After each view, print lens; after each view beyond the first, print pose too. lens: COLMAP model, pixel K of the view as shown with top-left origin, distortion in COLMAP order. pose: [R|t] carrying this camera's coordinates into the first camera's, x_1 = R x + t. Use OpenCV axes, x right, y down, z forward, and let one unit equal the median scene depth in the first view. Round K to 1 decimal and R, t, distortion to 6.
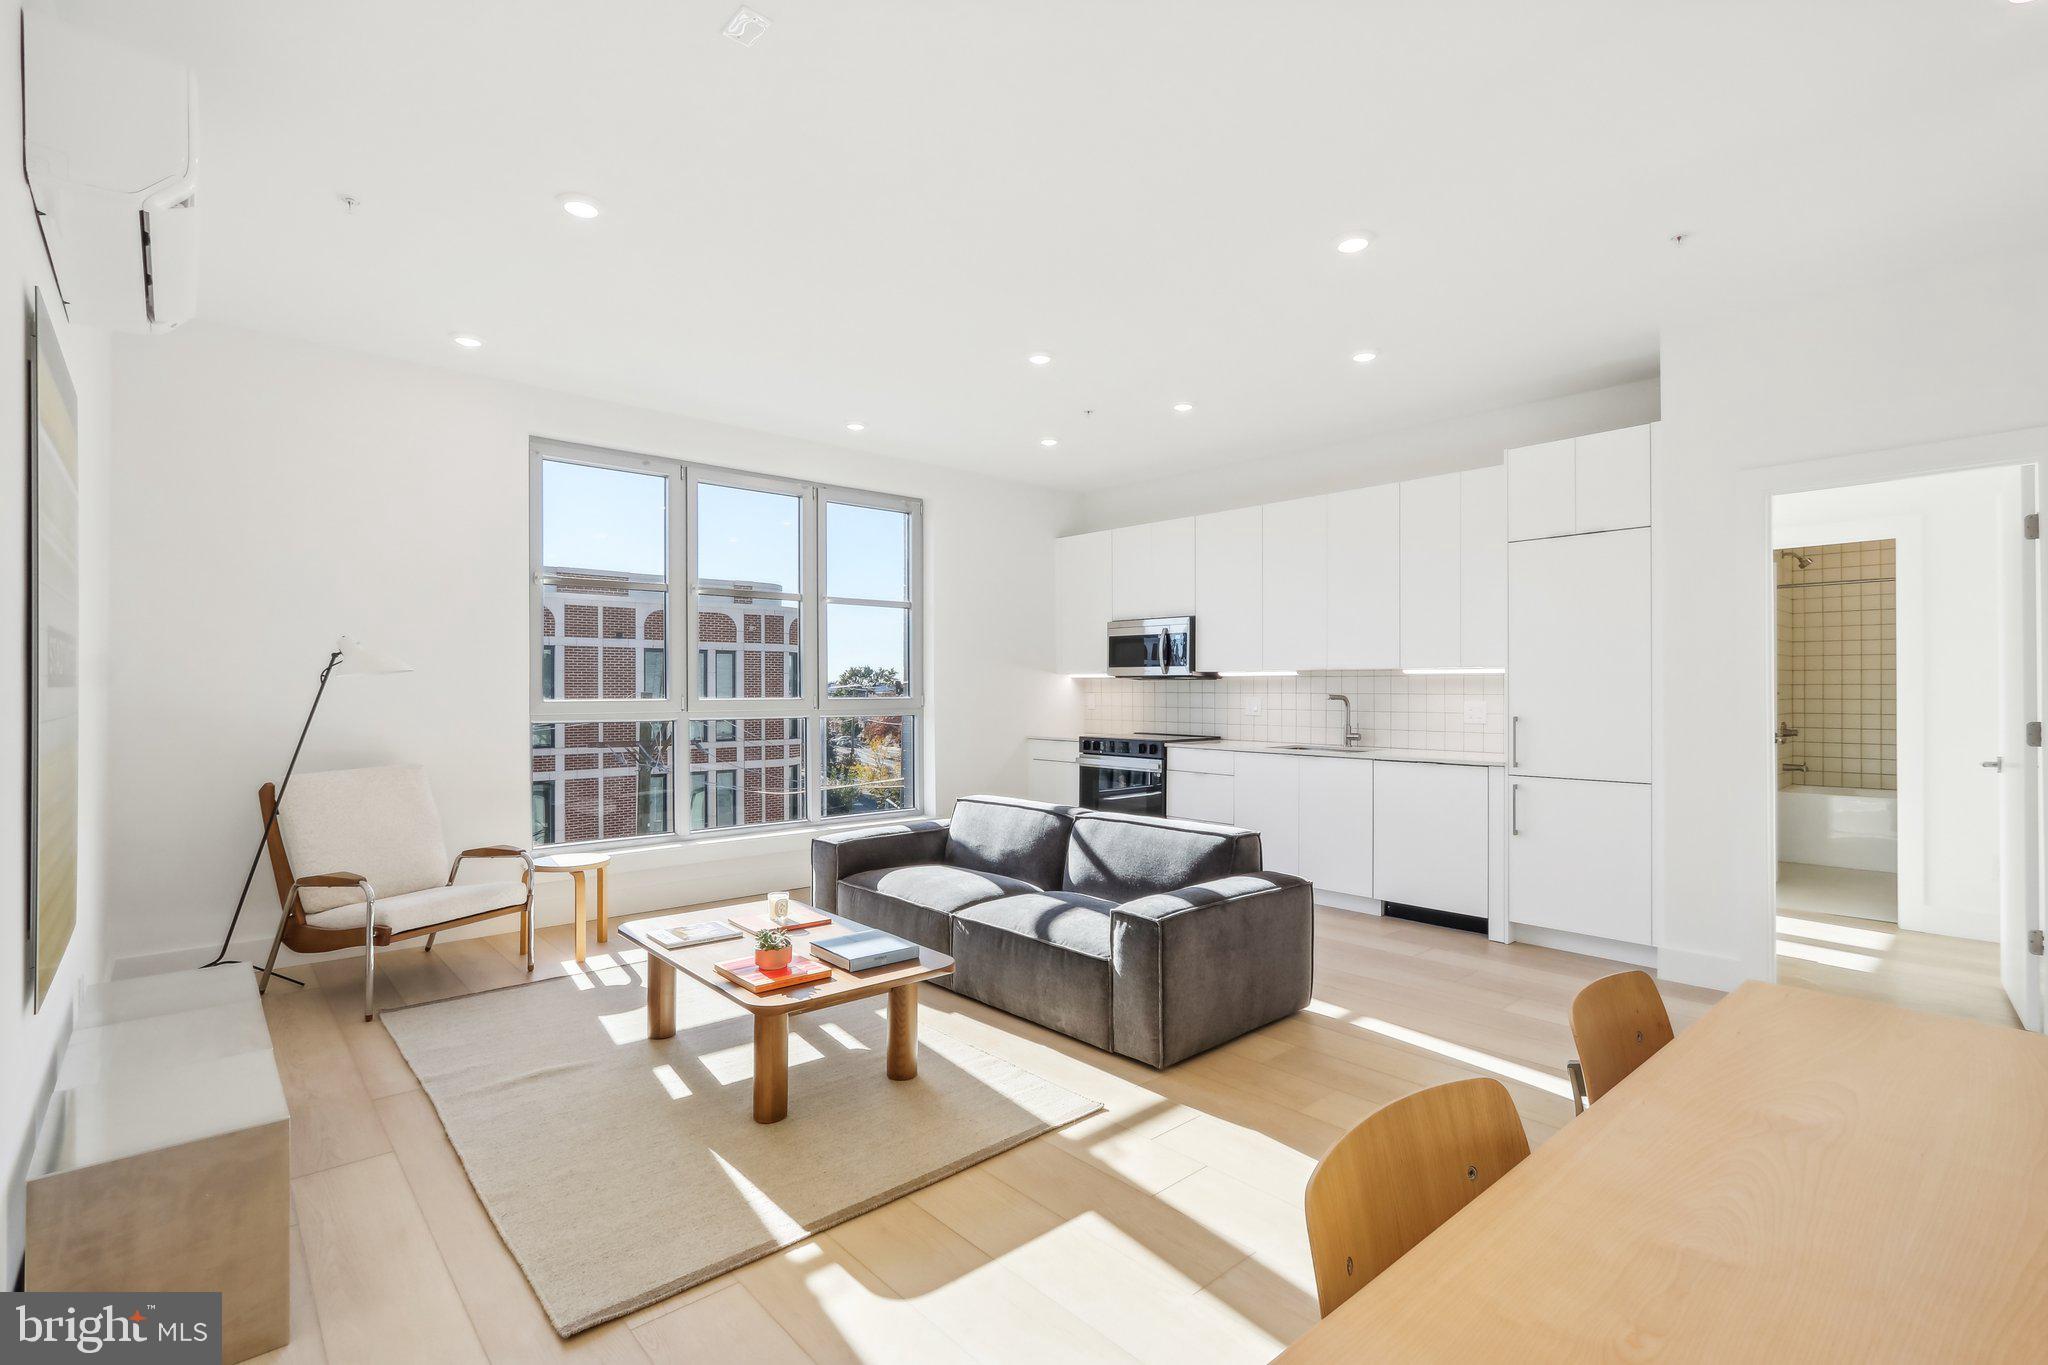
lens RADIAL K [[951.0, 0, 1024.0], [0, 951.0, 682.5], [0, 0, 1]] dist [-0.002668, 0.000160]
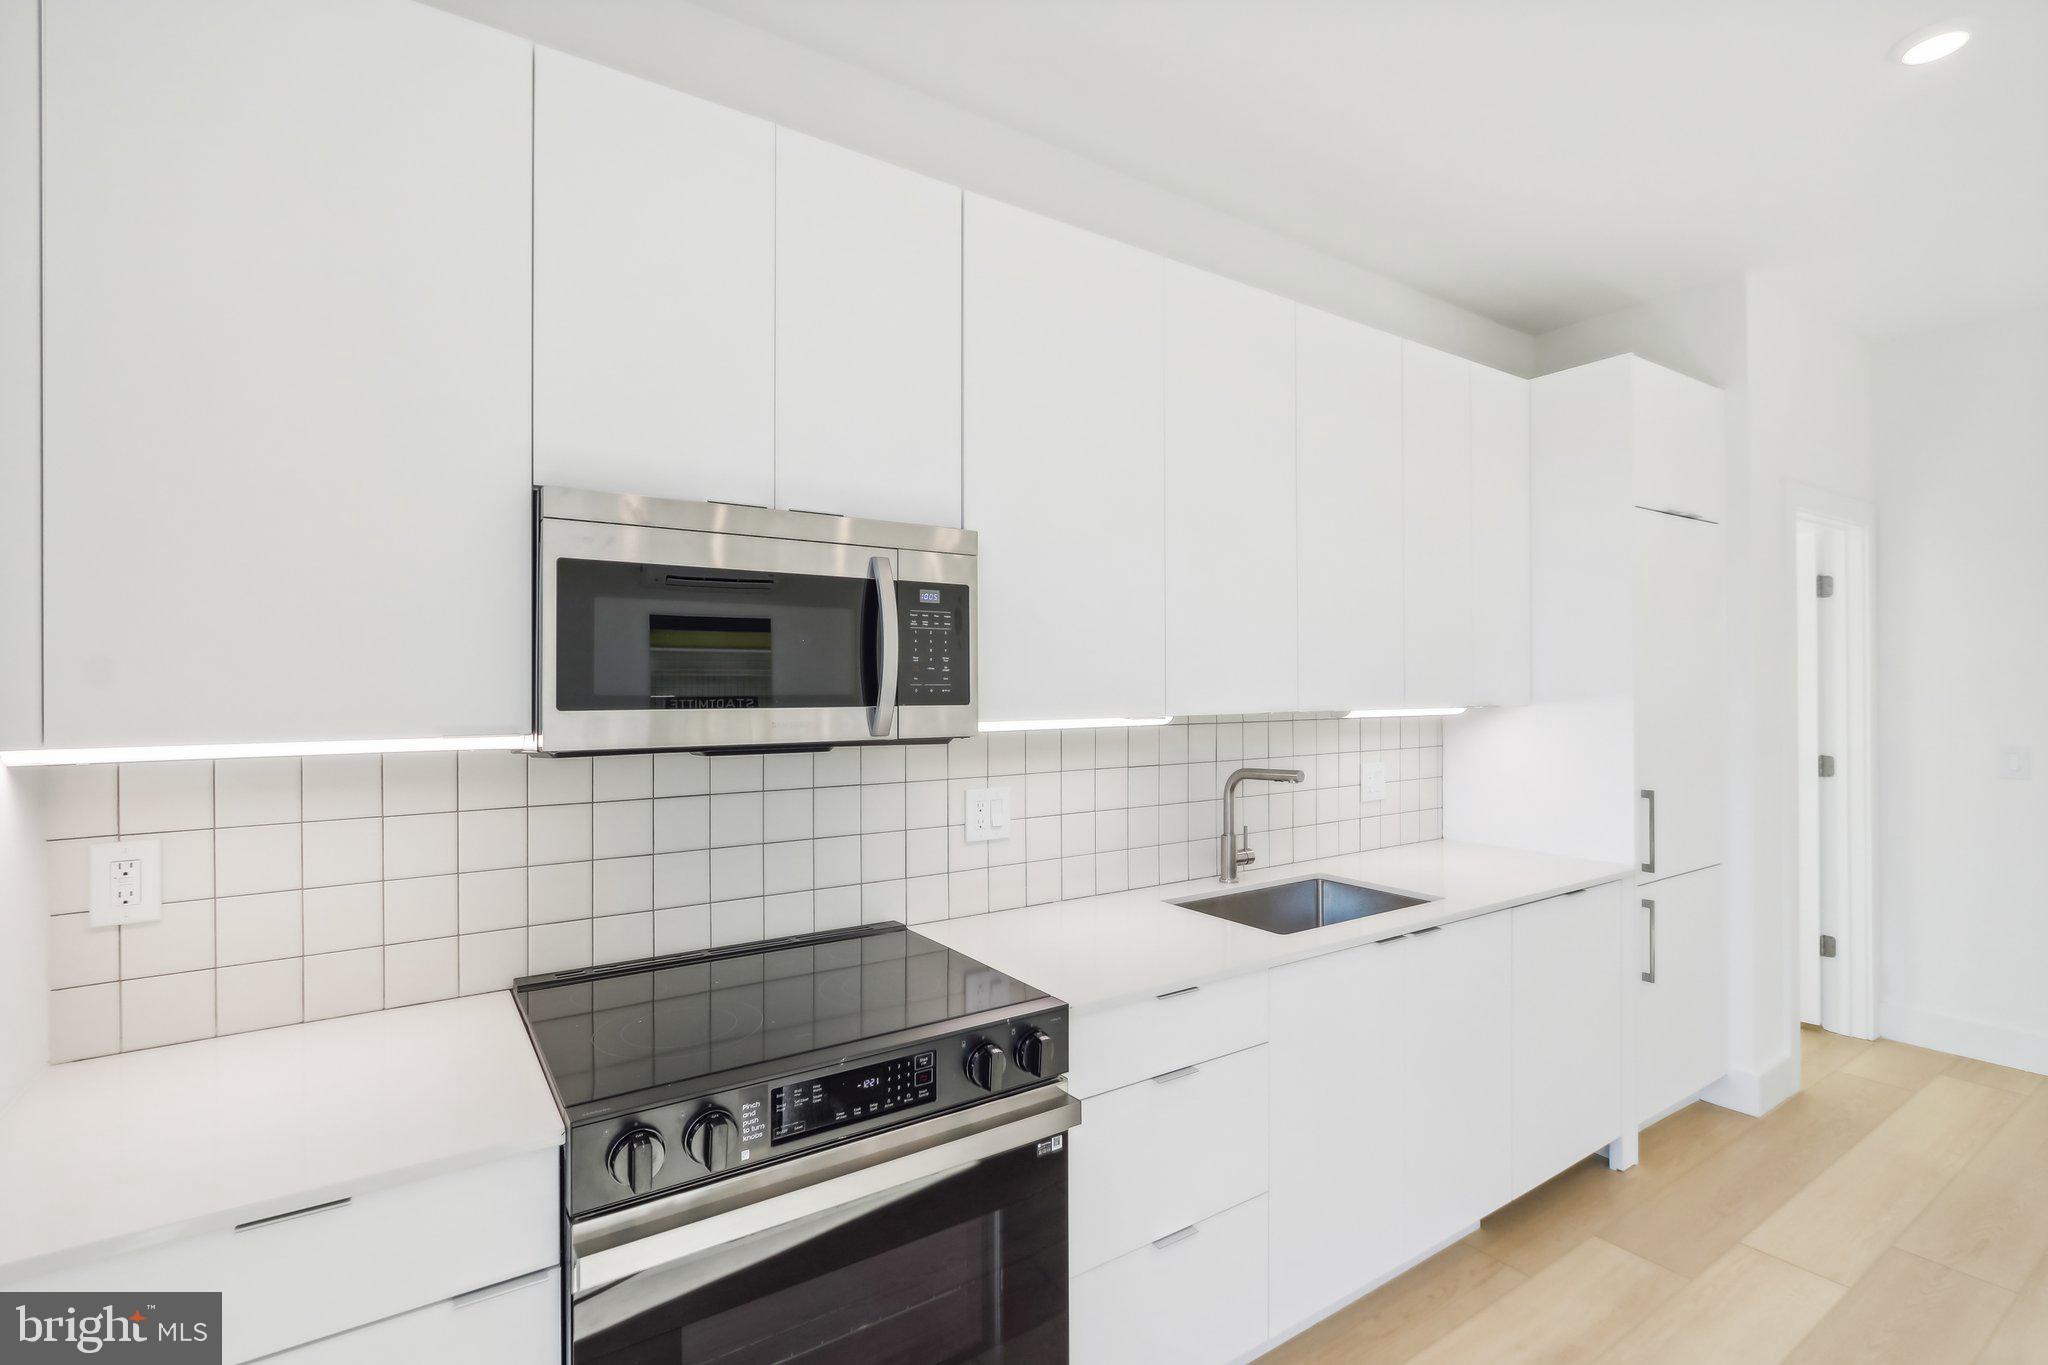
lens RADIAL K [[951.0, 0, 1024.0], [0, 951.0, 682.5], [0, 0, 1]] dist [-0.002668, 0.000160]
pose [[0.137161, -0.000583, 0.990549, -0.106587], [-0.009708, 0.999951, 0.001932, -0.024912], [-0.990501, -0.009882, 0.137149, 0.932582]]
